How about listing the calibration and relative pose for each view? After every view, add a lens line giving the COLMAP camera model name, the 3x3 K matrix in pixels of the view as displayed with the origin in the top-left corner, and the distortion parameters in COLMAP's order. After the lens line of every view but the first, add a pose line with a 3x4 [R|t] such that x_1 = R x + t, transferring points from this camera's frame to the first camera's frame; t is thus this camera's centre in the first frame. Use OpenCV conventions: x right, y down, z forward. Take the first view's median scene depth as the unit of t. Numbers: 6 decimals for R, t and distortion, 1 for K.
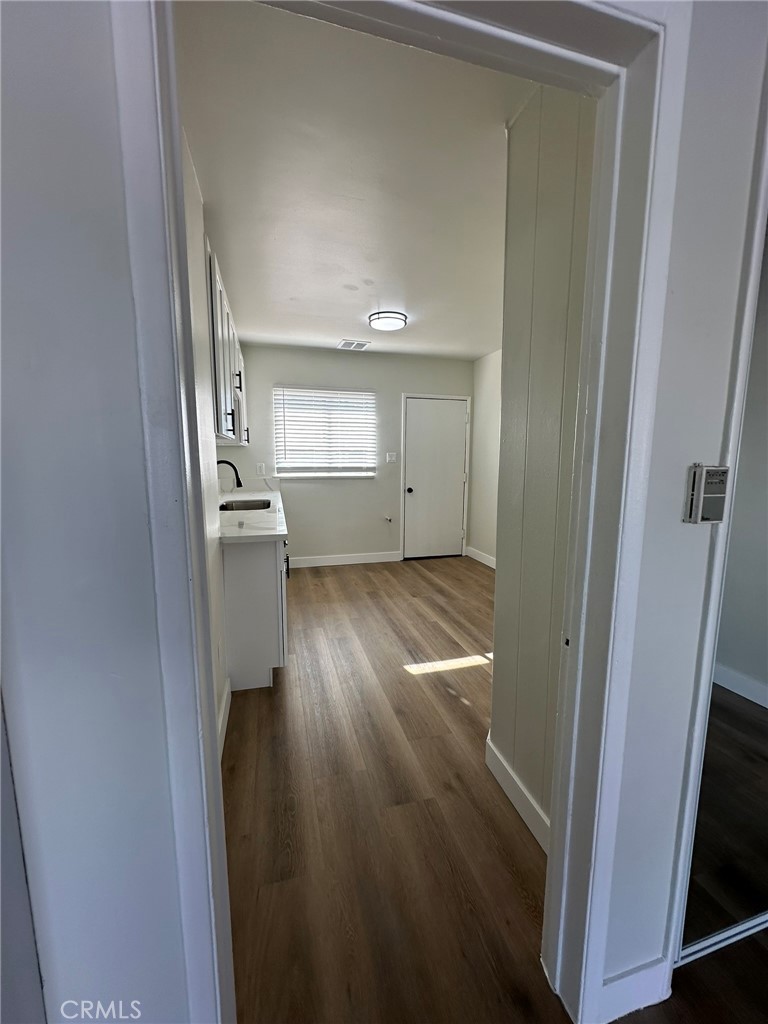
lens RADIAL K [[408.1, 0, 381.8], [0, 408.1, 512.0], [0, 0, 1]] dist [-0.002441, 0.000472]
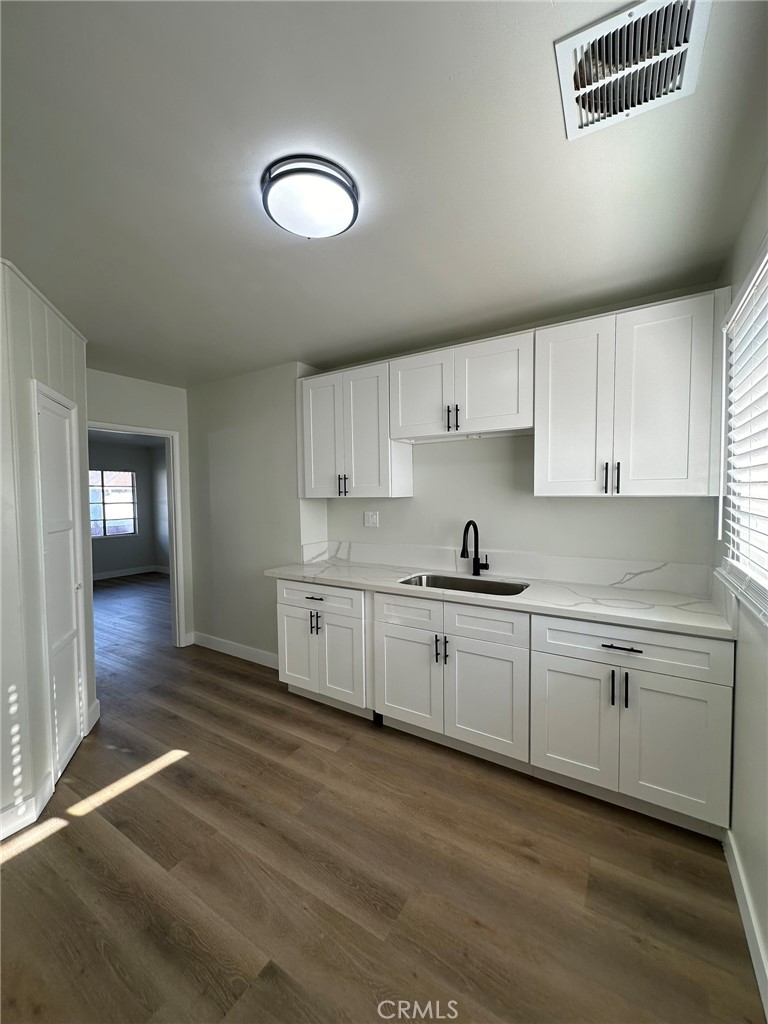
lens RADIAL K [[408.1, 0, 383.0], [0, 408.1, 510.6], [0, 0, 1]] dist [-0.002441, 0.000472]
pose [[-0.733892, 0.036942, -0.678261, 0.186659], [-0.083102, 0.986136, 0.143630, -0.174887], [0.674164, 0.161774, -0.720647, 1.047726]]
